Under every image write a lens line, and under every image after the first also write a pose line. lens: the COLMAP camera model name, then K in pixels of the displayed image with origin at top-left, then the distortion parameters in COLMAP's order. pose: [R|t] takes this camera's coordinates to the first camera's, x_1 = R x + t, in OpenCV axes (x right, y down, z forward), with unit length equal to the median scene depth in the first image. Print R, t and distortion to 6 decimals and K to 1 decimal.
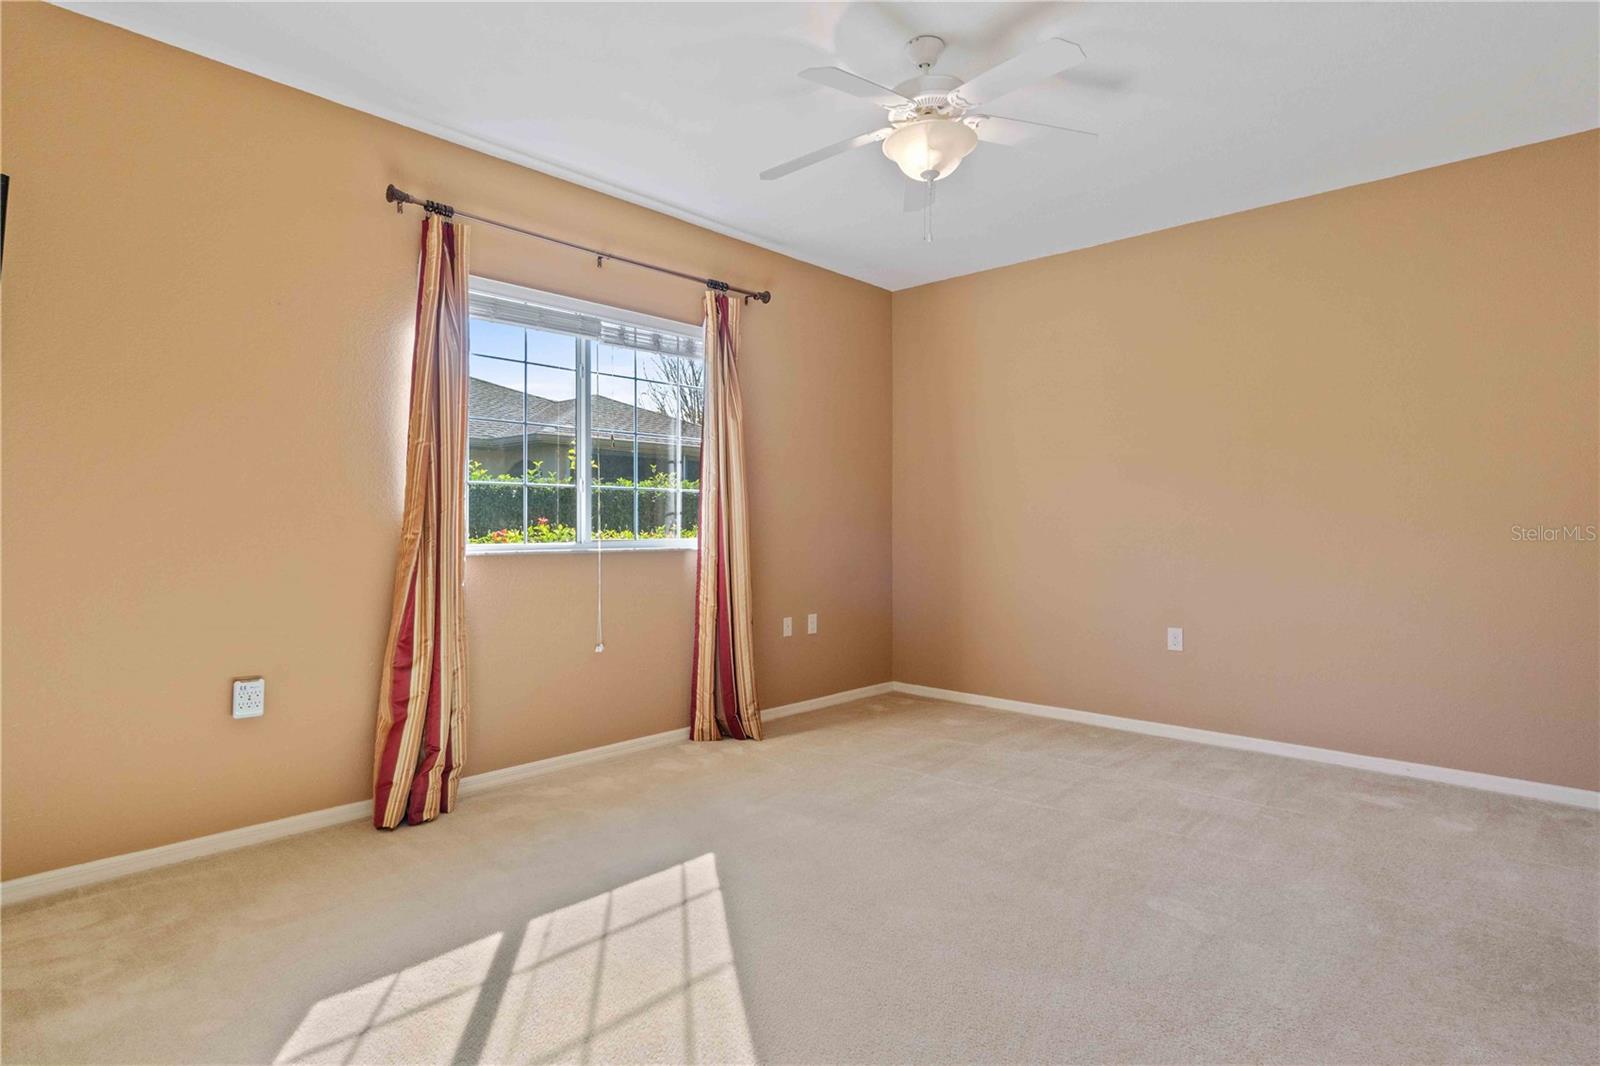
lens RADIAL K [[840.9, 0, 800.0], [0, 840.9, 533.0], [0, 0, 1]] dist [0.012761, 0.000645]
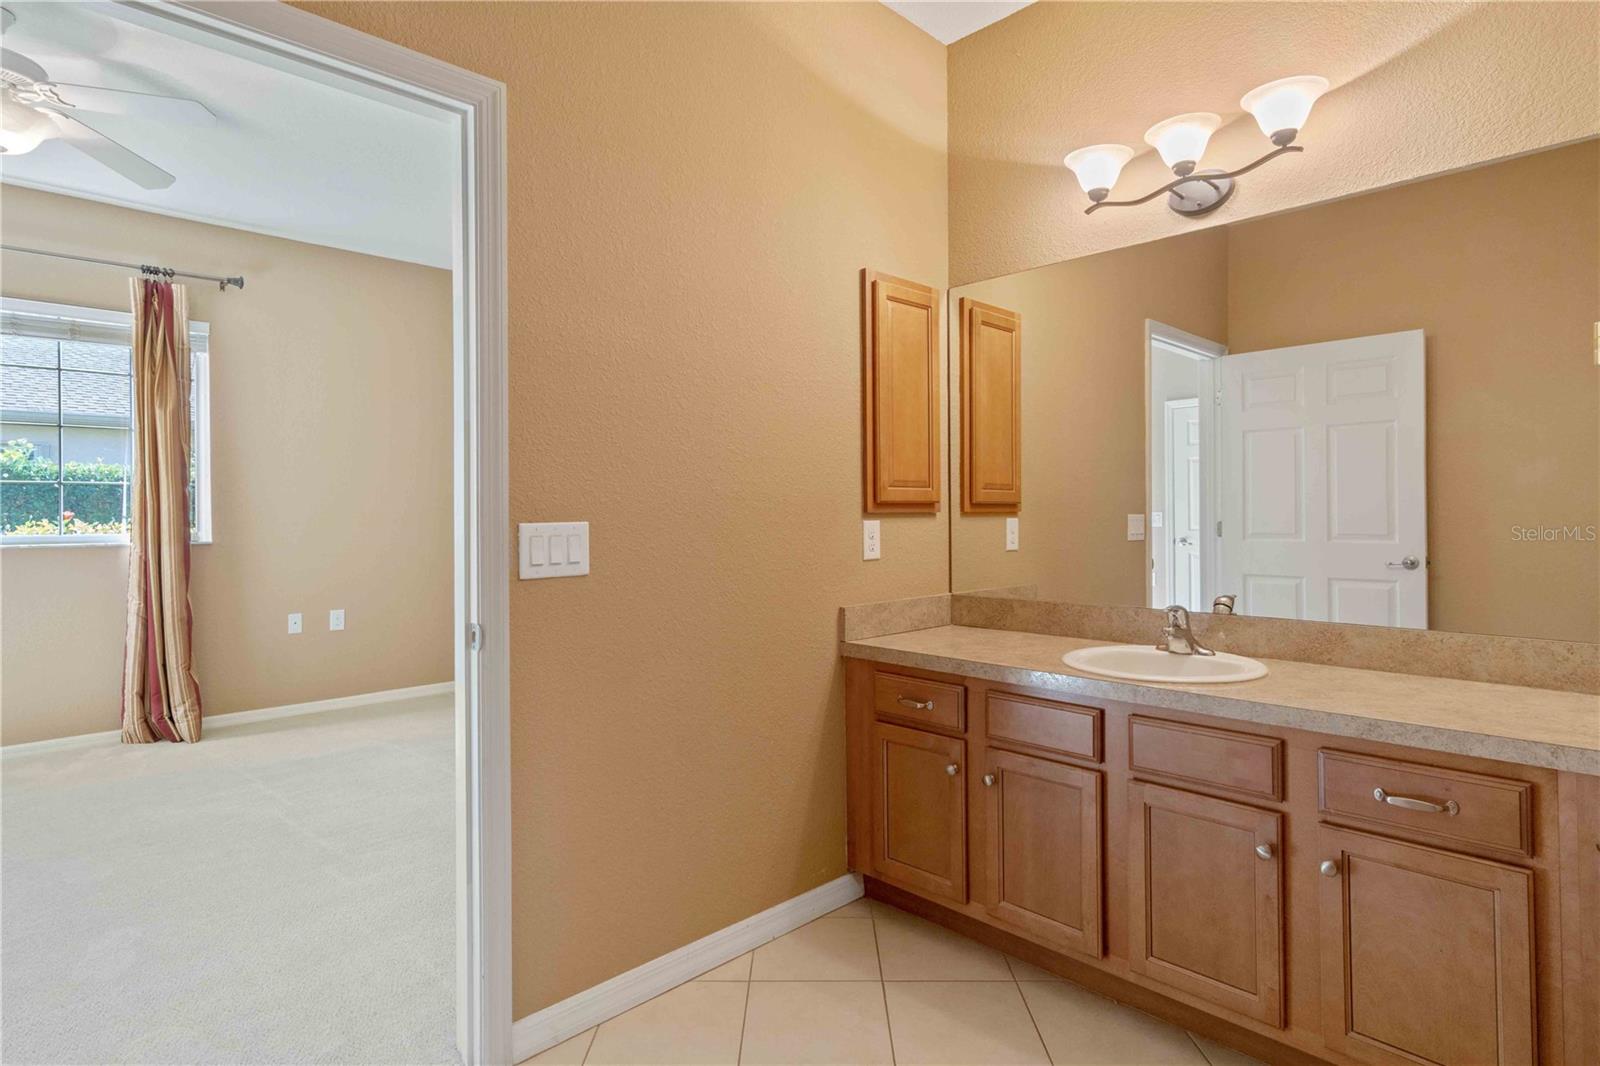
lens RADIAL K [[854.0, 0, 795.6], [0, 854.0, 511.6], [0, 0, 1]] dist [0.001638, 0.000381]
pose [[0.999114, -0.001247, -0.042061, 0.713153], [0.000997, 0.999982, -0.005967, -0.012207], [0.042068, 0.005920, 0.999097, 0.053461]]
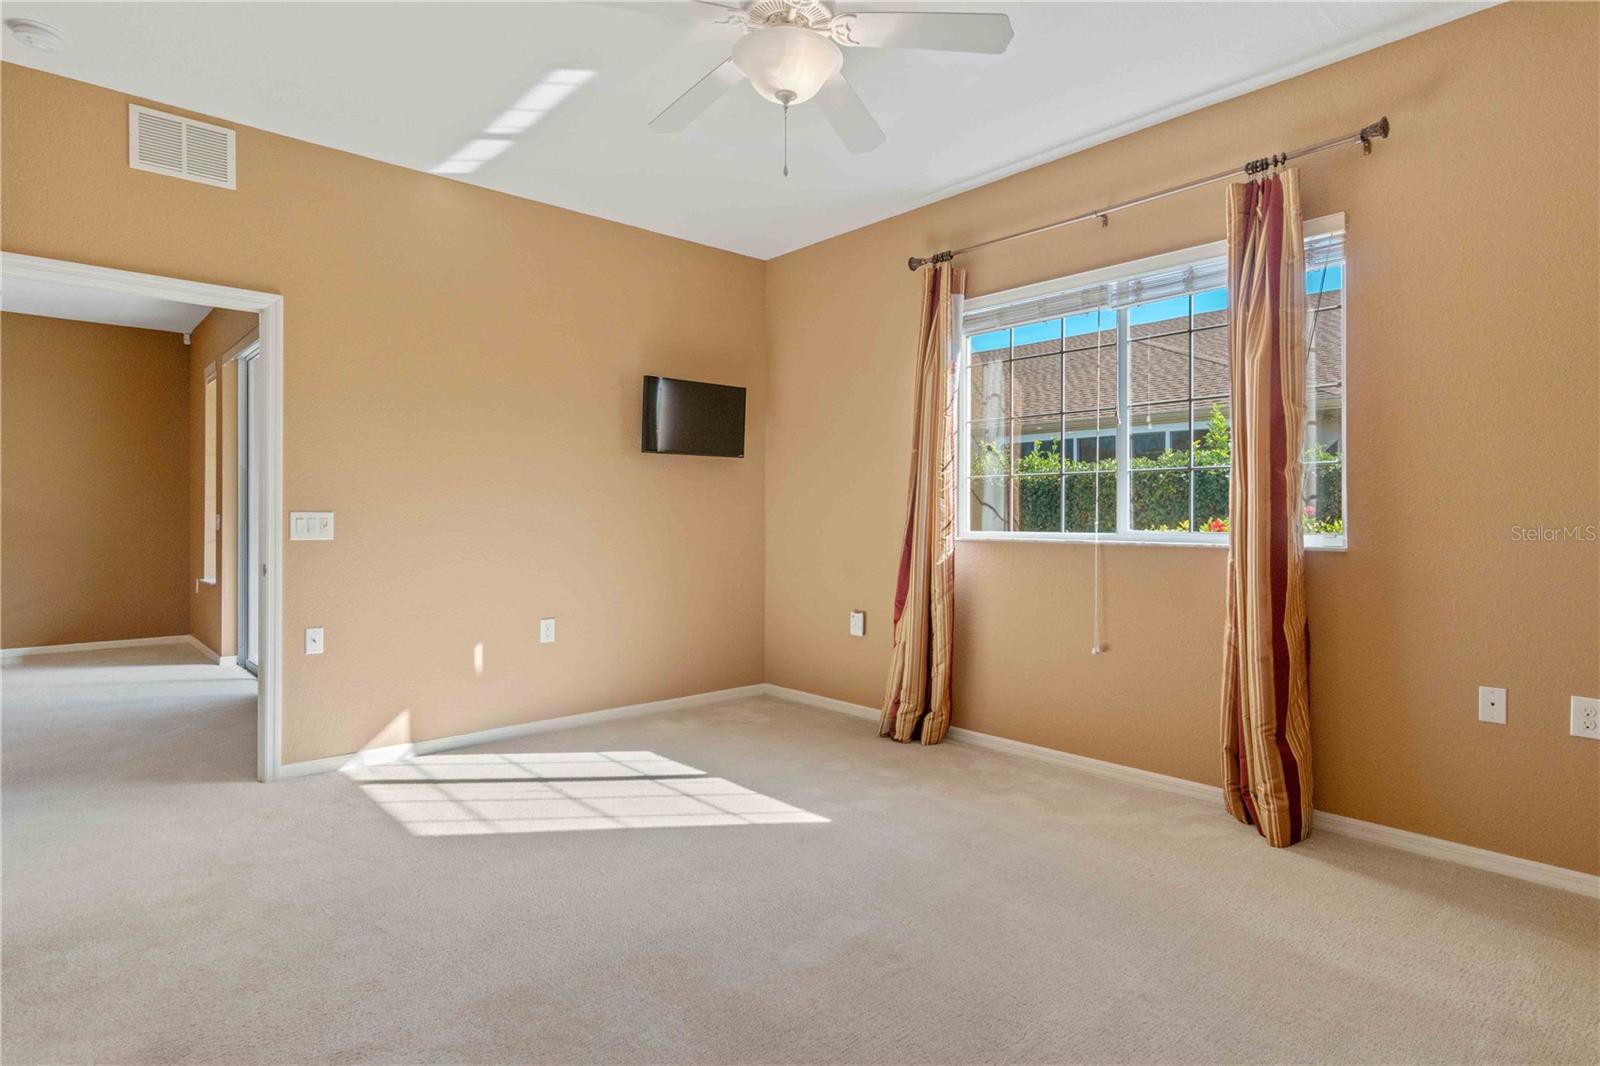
lens RADIAL K [[840.9, 0, 800.0], [0, 840.9, 533.0], [0, 0, 1]] dist [0.012761, 0.000645]
pose [[-0.074586, 0.022047, -0.996971, 0.658135], [-0.010208, 0.999686, 0.022871, -0.006483], [0.997162, 0.011883, -0.074338, 0.713196]]
